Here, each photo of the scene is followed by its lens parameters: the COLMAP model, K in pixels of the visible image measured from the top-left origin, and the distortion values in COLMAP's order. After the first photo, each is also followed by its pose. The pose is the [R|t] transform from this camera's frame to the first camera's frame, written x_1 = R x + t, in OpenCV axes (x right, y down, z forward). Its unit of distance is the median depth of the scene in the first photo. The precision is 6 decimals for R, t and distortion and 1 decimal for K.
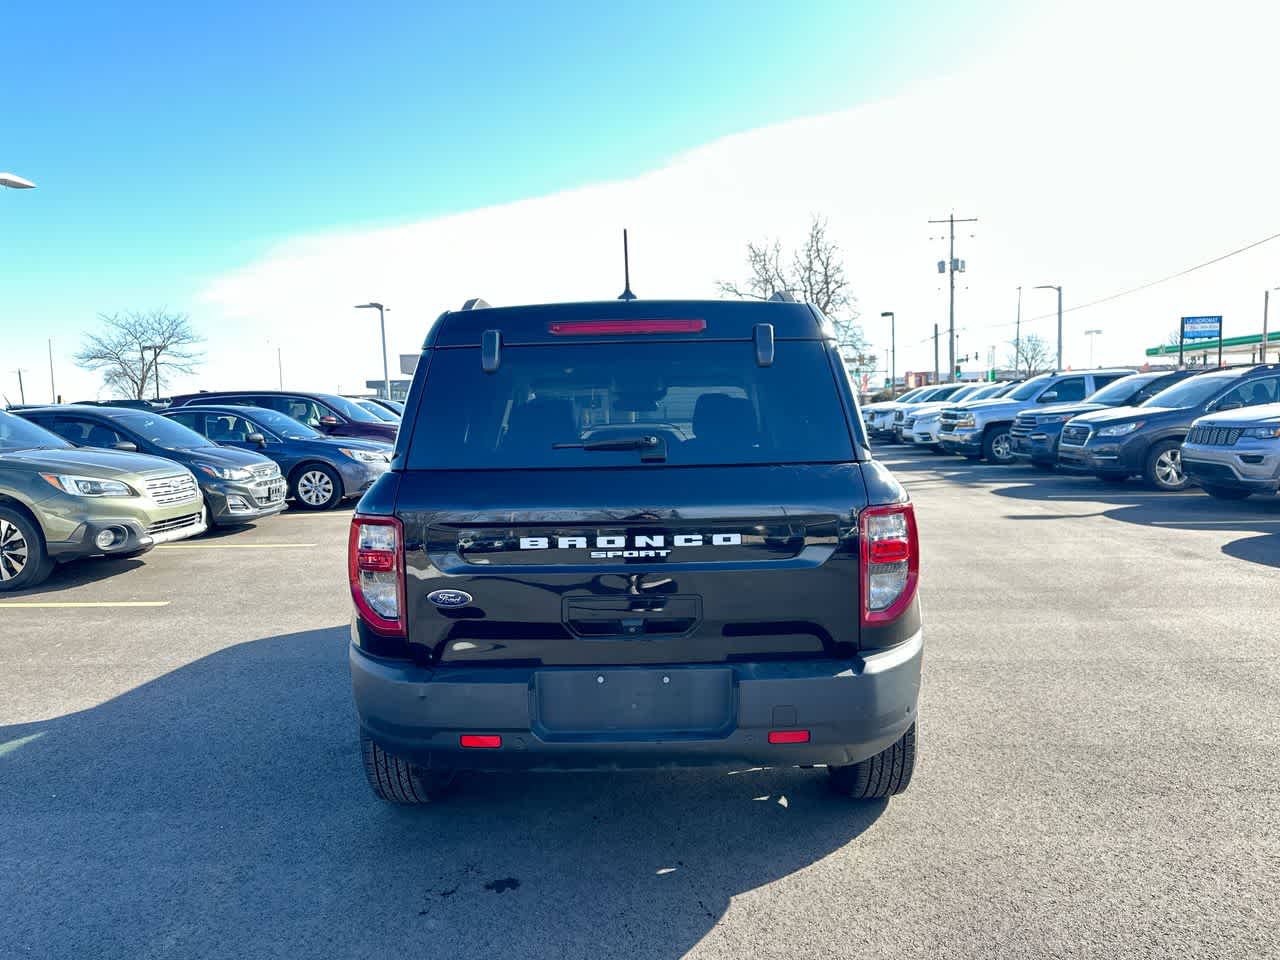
lens RADIAL K [[924.2, 0, 643.8], [0, 924.2, 473.6], [0, 0, 1]] dist [0.059691, -0.072923]
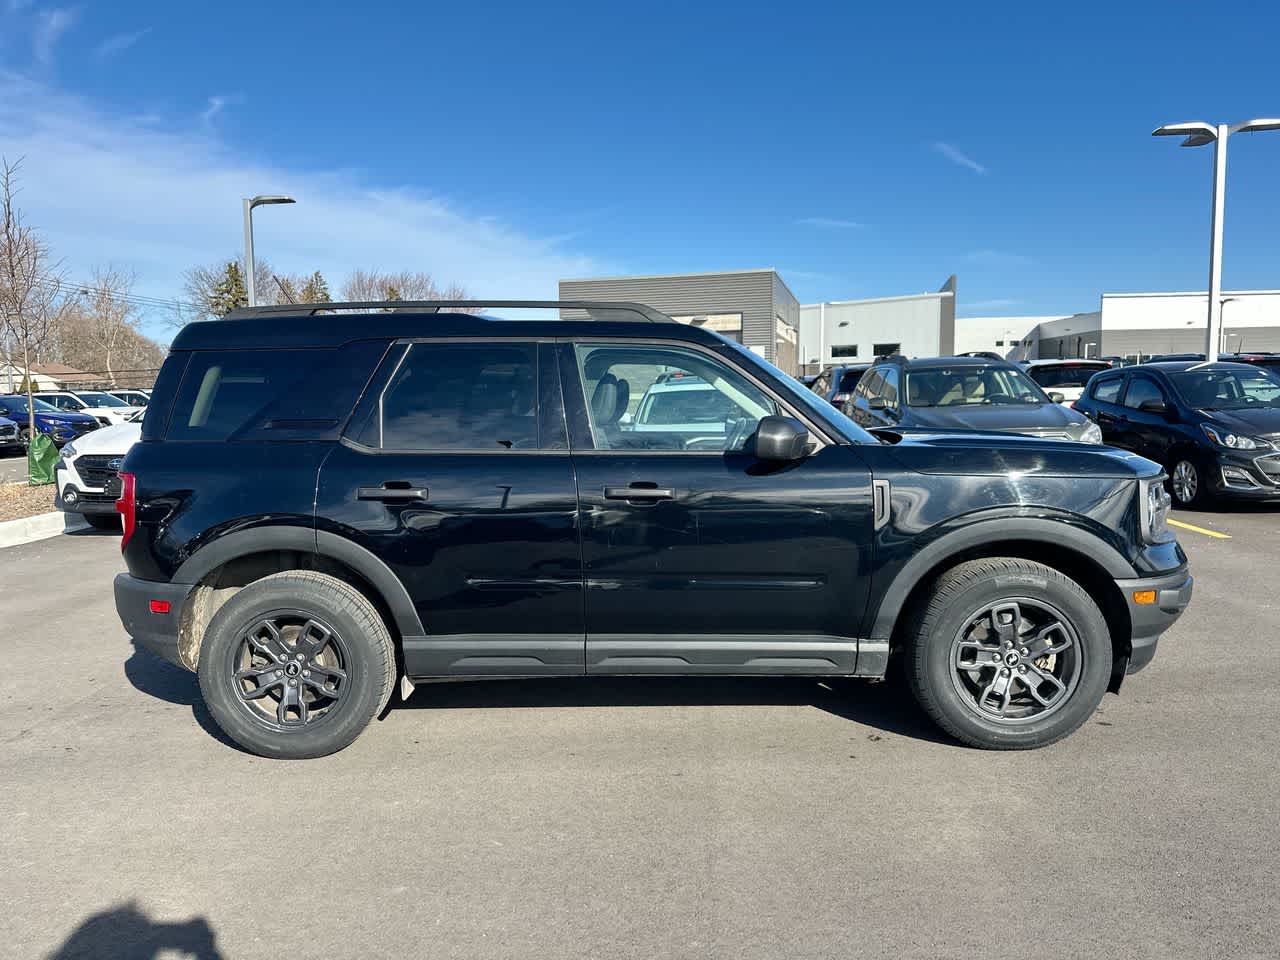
lens RADIAL K [[924.2, 0, 633.4], [0, 924.2, 475.9], [0, 0, 1]] dist [0.059691, -0.072923]
pose [[-0.061582, 0.117790, -0.991127, 0.182983], [-0.045759, 0.991635, 0.120694, -0.018782], [0.997053, 0.052786, -0.055677, 0.208714]]
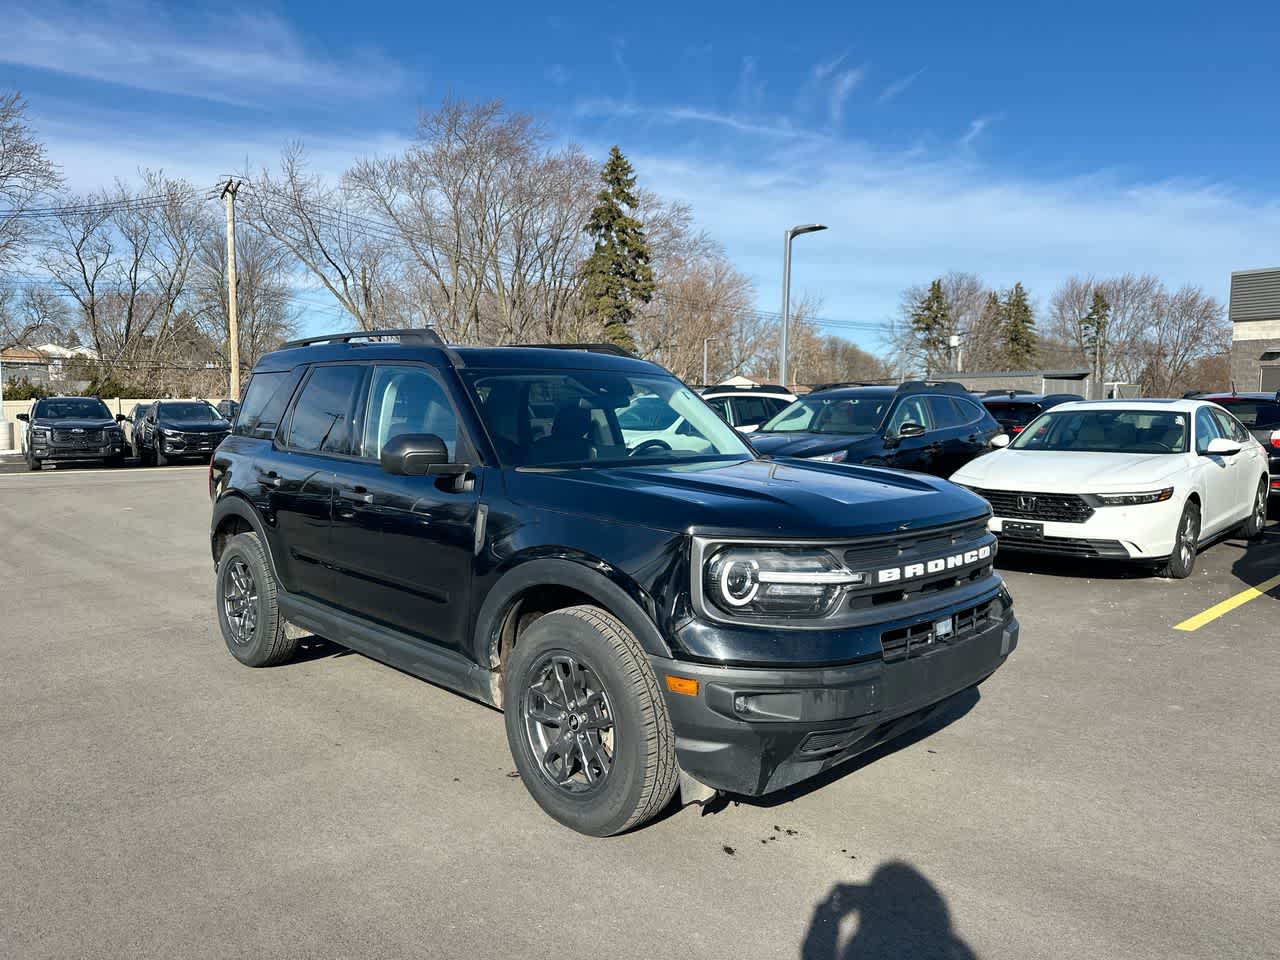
lens RADIAL K [[924.2, 0, 610.7], [0, 924.2, 457.4], [0, 0, 1]] dist [0.059691, -0.072923]
pose [[-0.749194, 0.056019, -0.659978, 0.114880], [-0.029782, 0.992560, 0.118056, -0.026461], [0.661681, 0.108102, -0.741952, 0.356819]]
